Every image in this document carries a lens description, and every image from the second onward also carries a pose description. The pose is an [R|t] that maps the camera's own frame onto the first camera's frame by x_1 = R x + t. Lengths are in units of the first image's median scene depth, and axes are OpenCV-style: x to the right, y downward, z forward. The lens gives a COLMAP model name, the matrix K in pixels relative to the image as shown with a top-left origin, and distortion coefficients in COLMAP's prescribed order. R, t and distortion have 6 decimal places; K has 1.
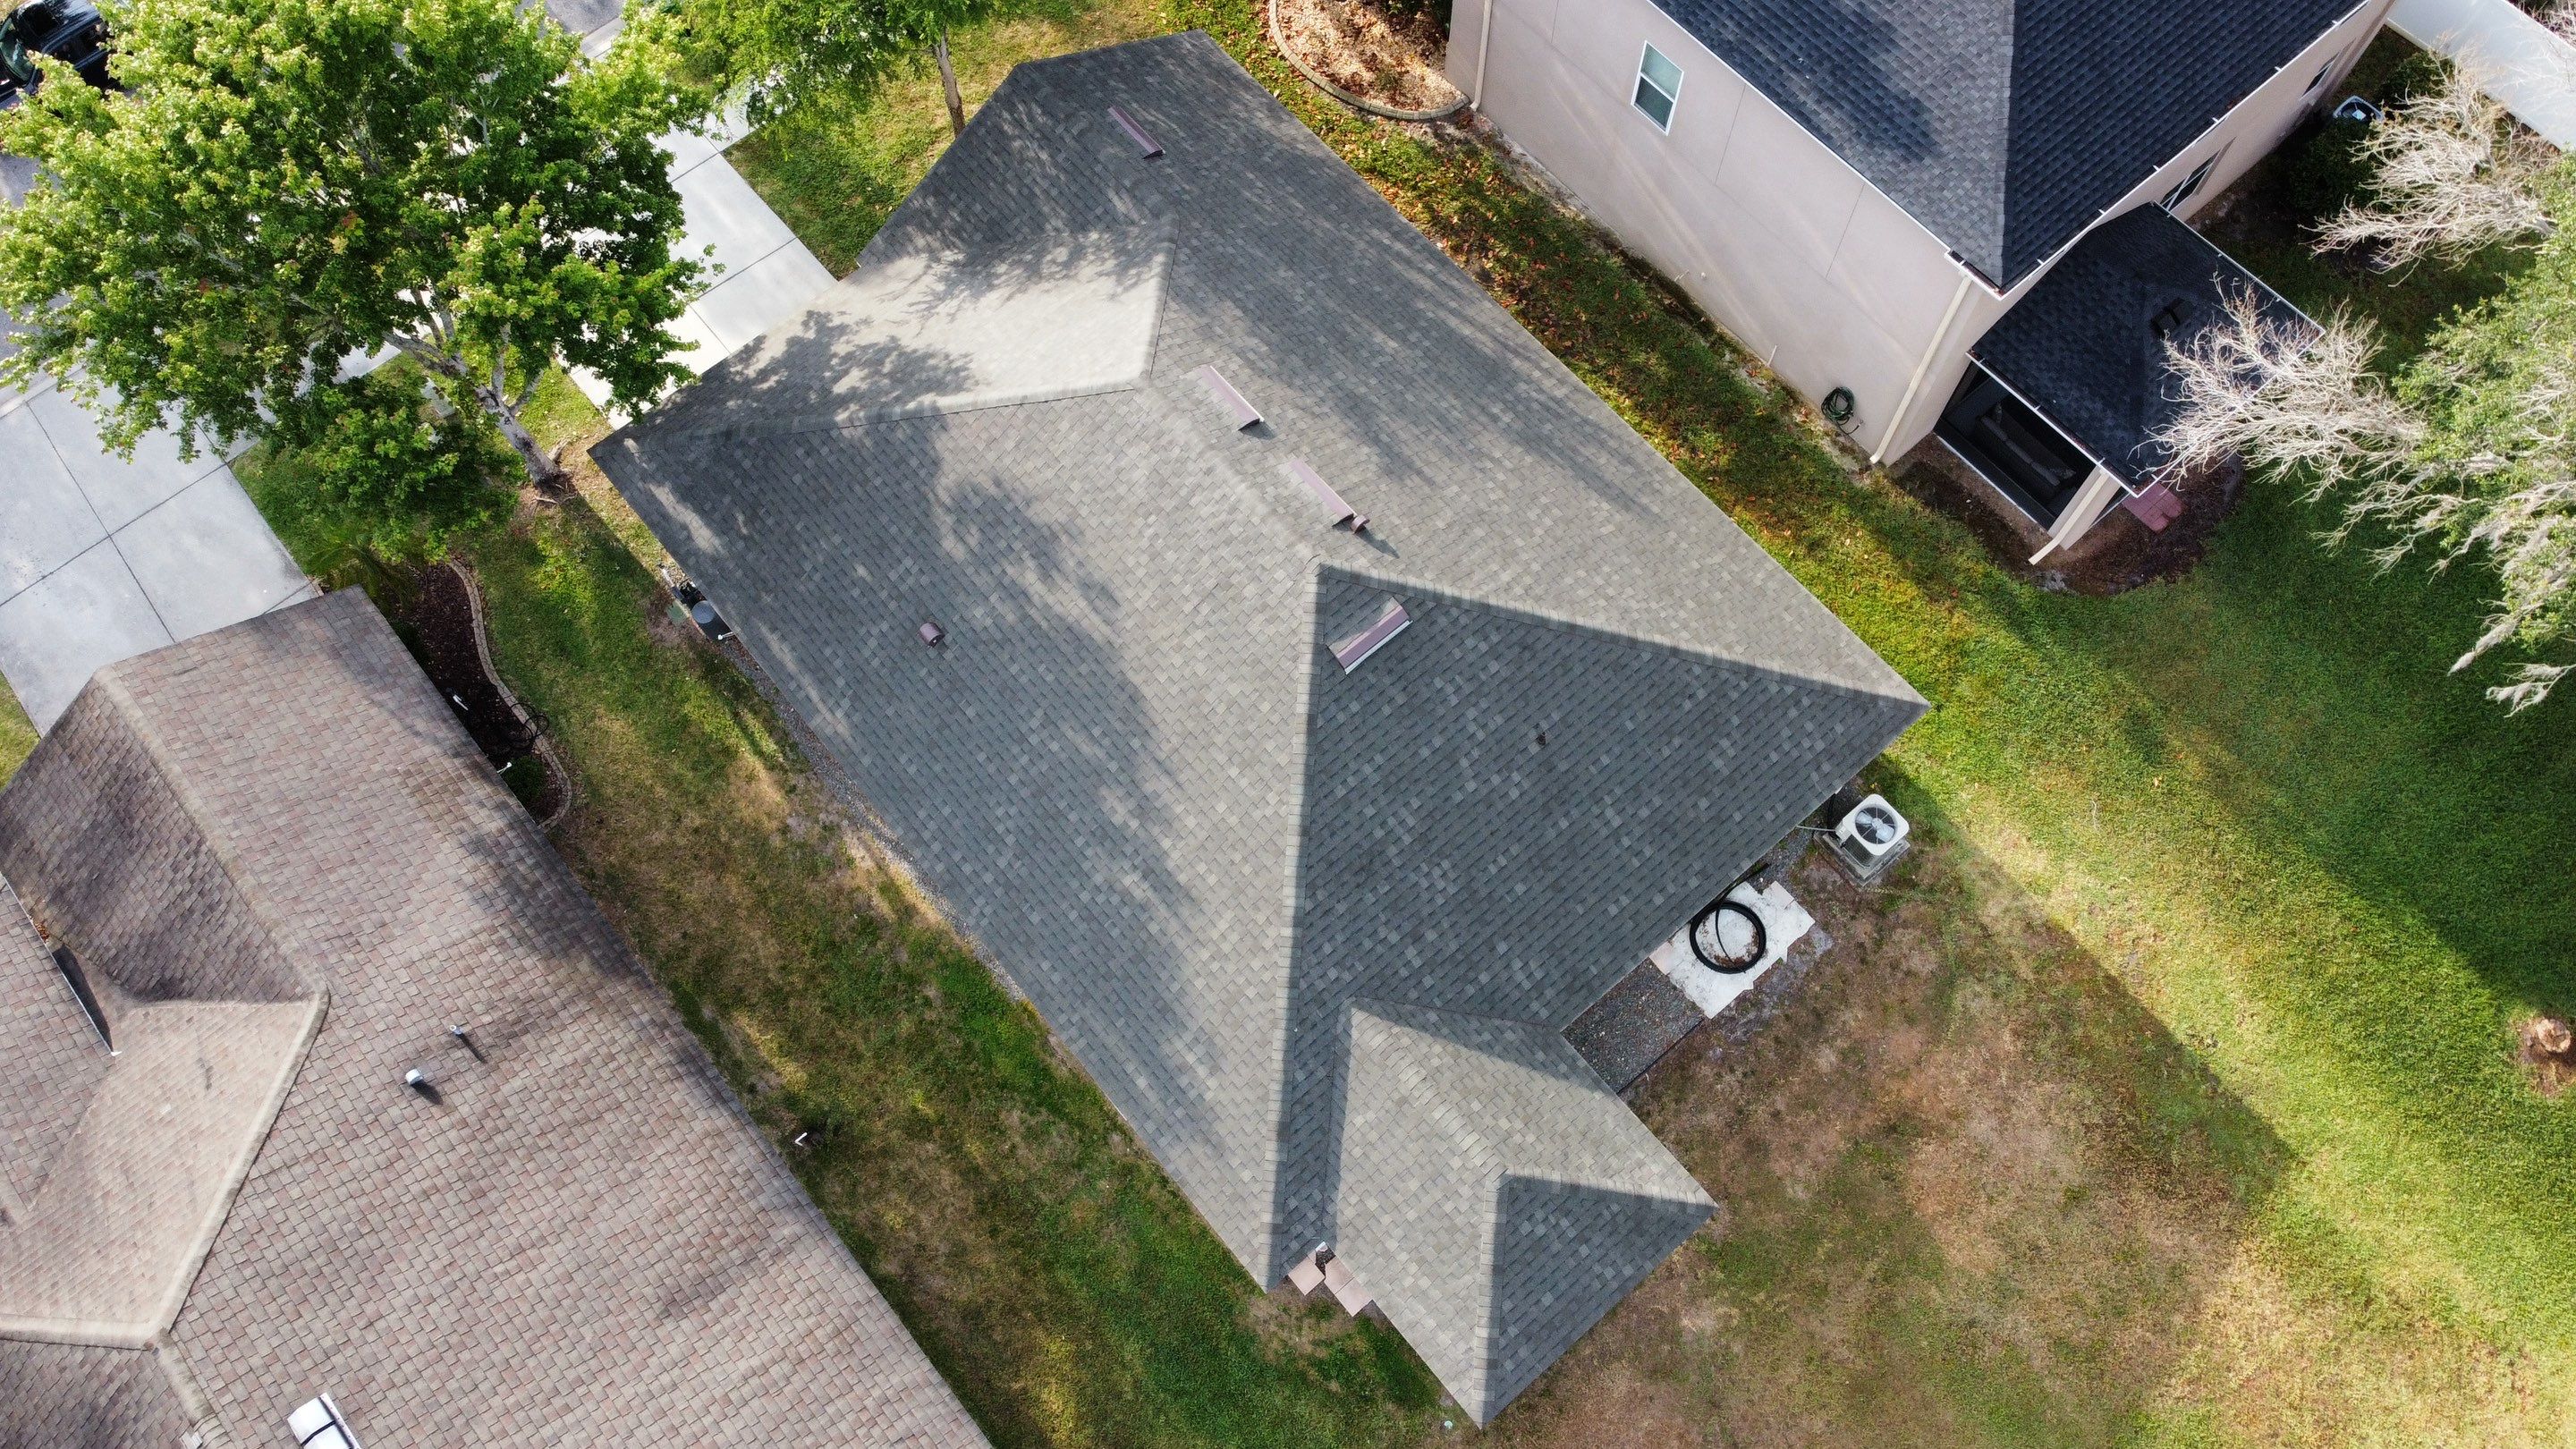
lens RADIAL K [[1949.3, 0, 1247.4], [0, 1949.3, 695.3], [0, 0, 1]] dist [0.012101, -0.051557]
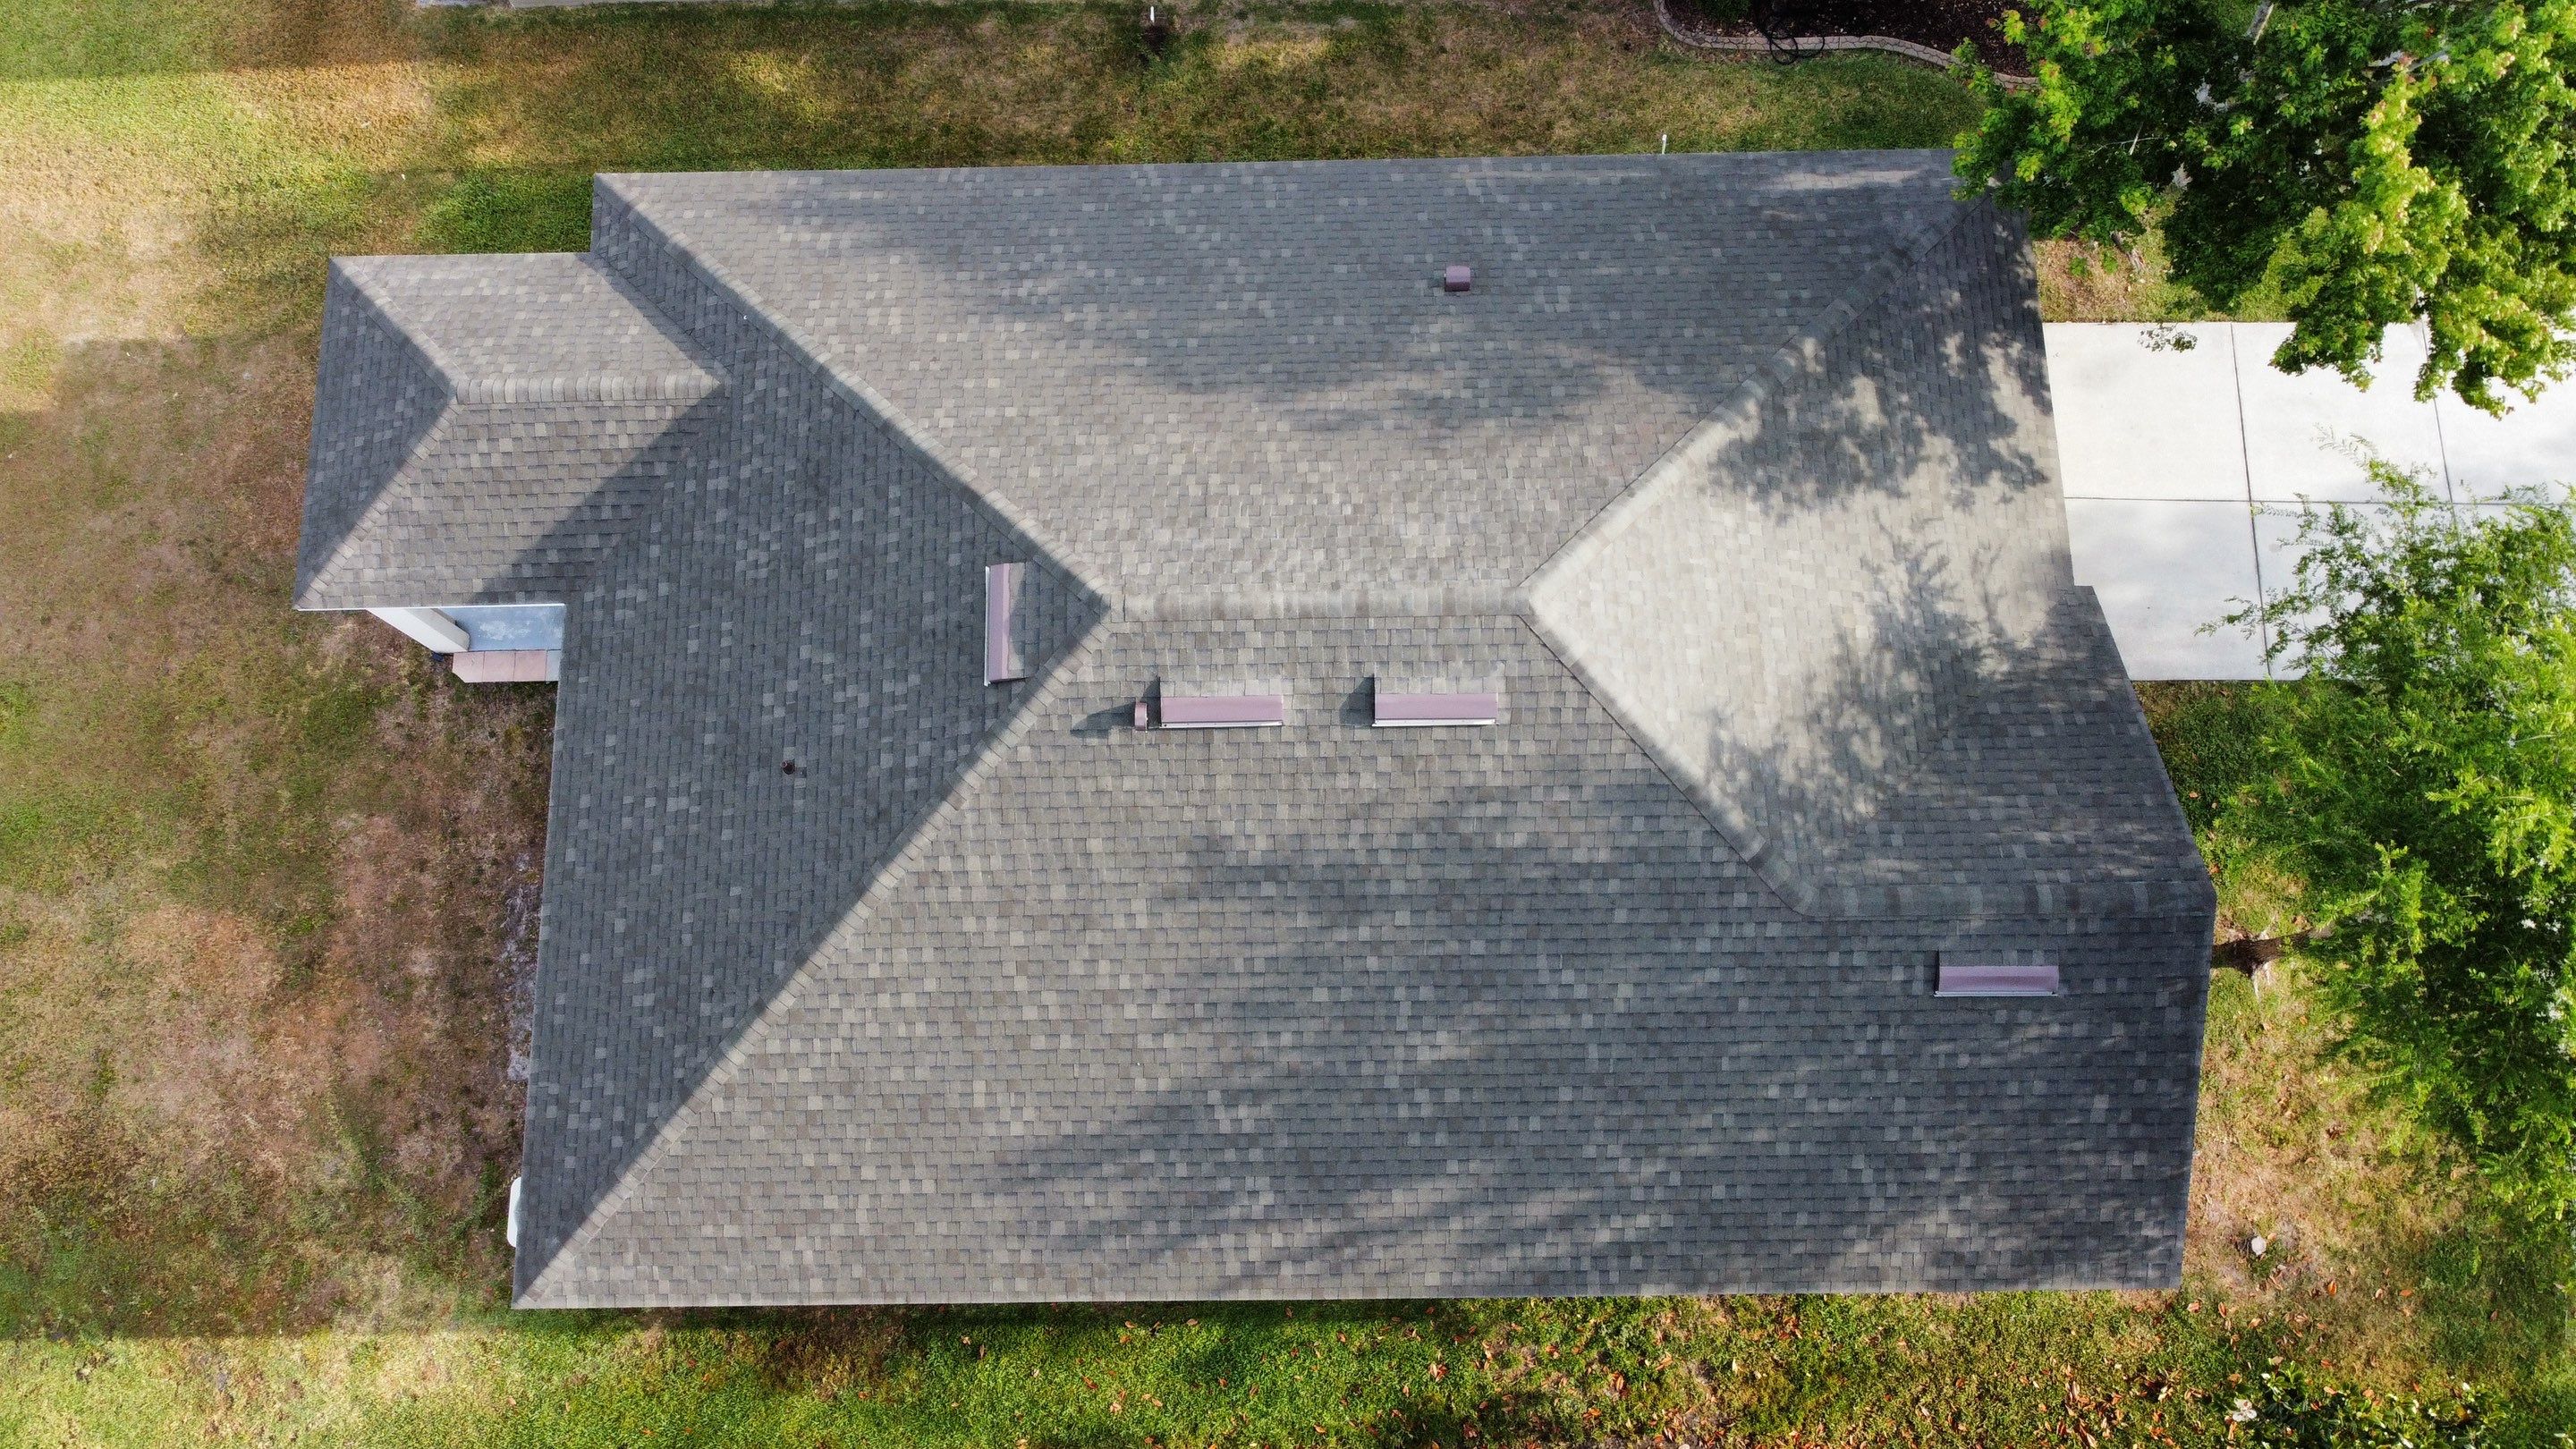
lens RADIAL K [[1950.3, 0, 1259.0], [0, 1950.3, 699.3], [0, 0, 1]] dist [0.015992, -0.024117]
pose [[-0.630979, 0.759980, -0.155872, 0.122987], [-0.698016, -0.468451, 0.541596, -0.445245], [0.338584, 0.450537, 0.826061, 0.405901]]
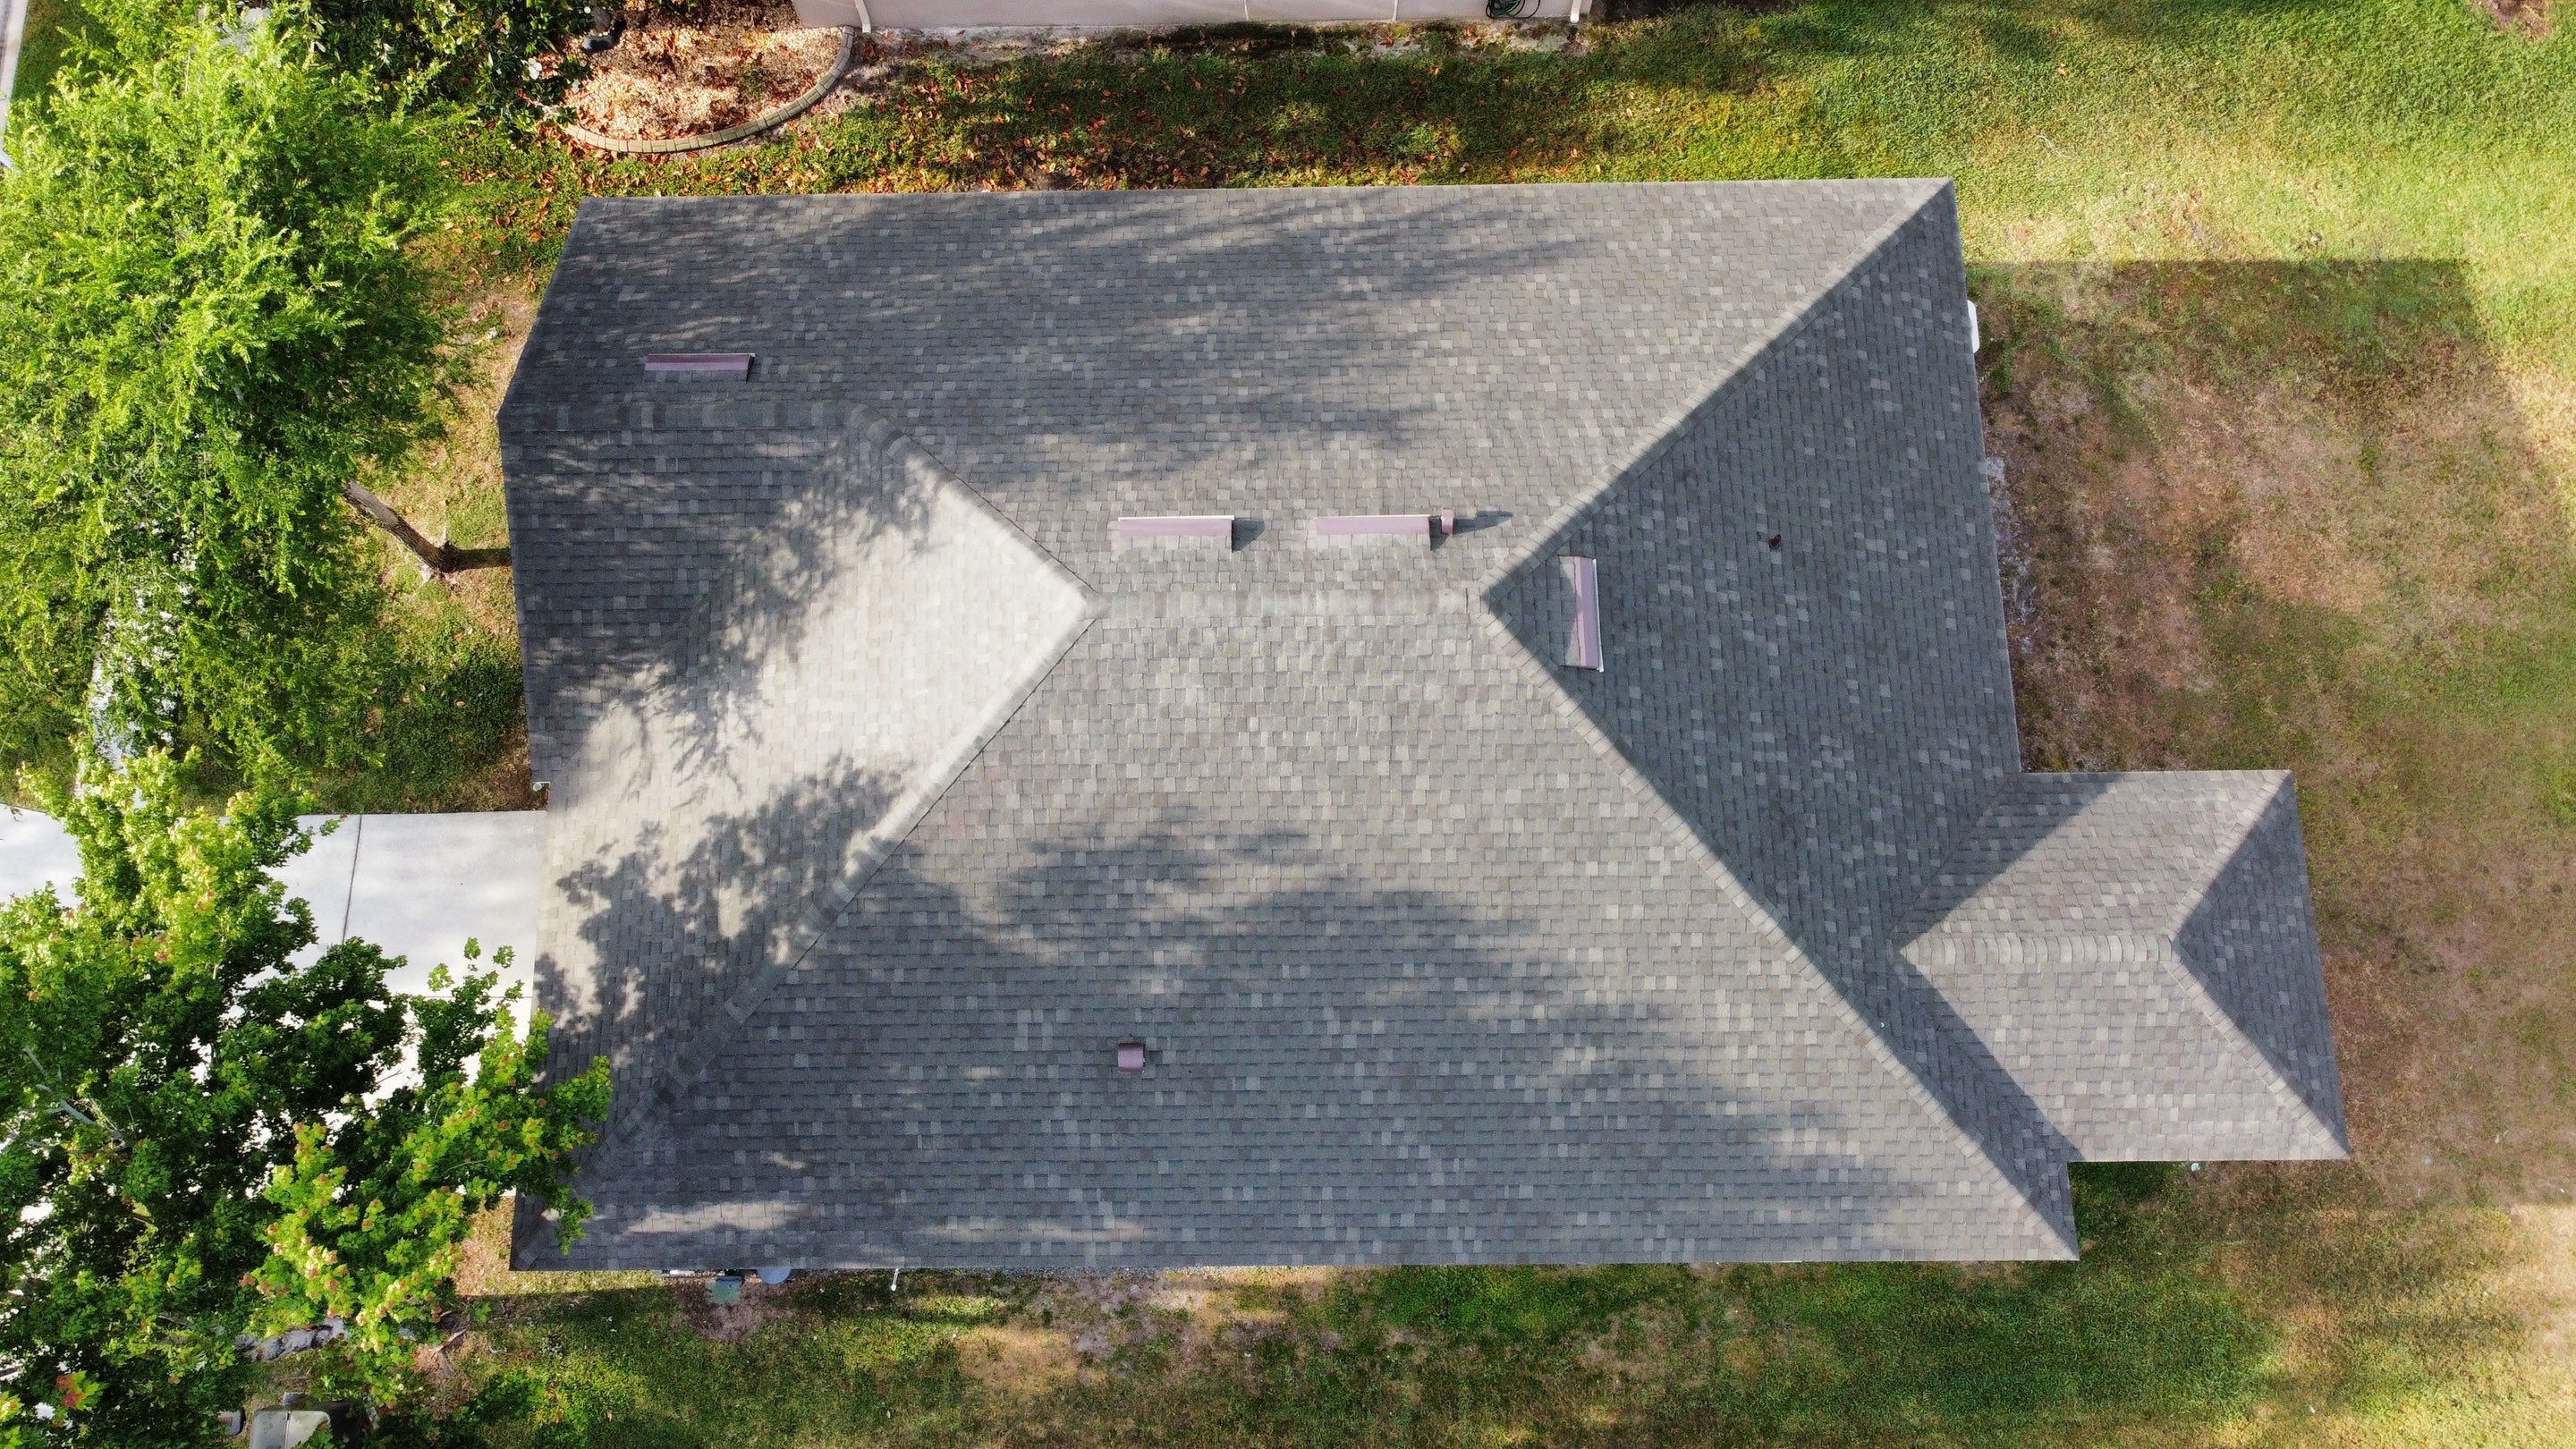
lens RADIAL K [[1935.3, 0, 1254.8], [0, 1935.3, 705.6], [0, 0, 1]] dist [0.033211, -0.066018]
pose [[0.634772, -0.742751, 0.213039, -0.182100], [0.706820, 0.669544, 0.228291, -0.239350], [-0.312202, 0.005668, 0.949999, 0.293412]]
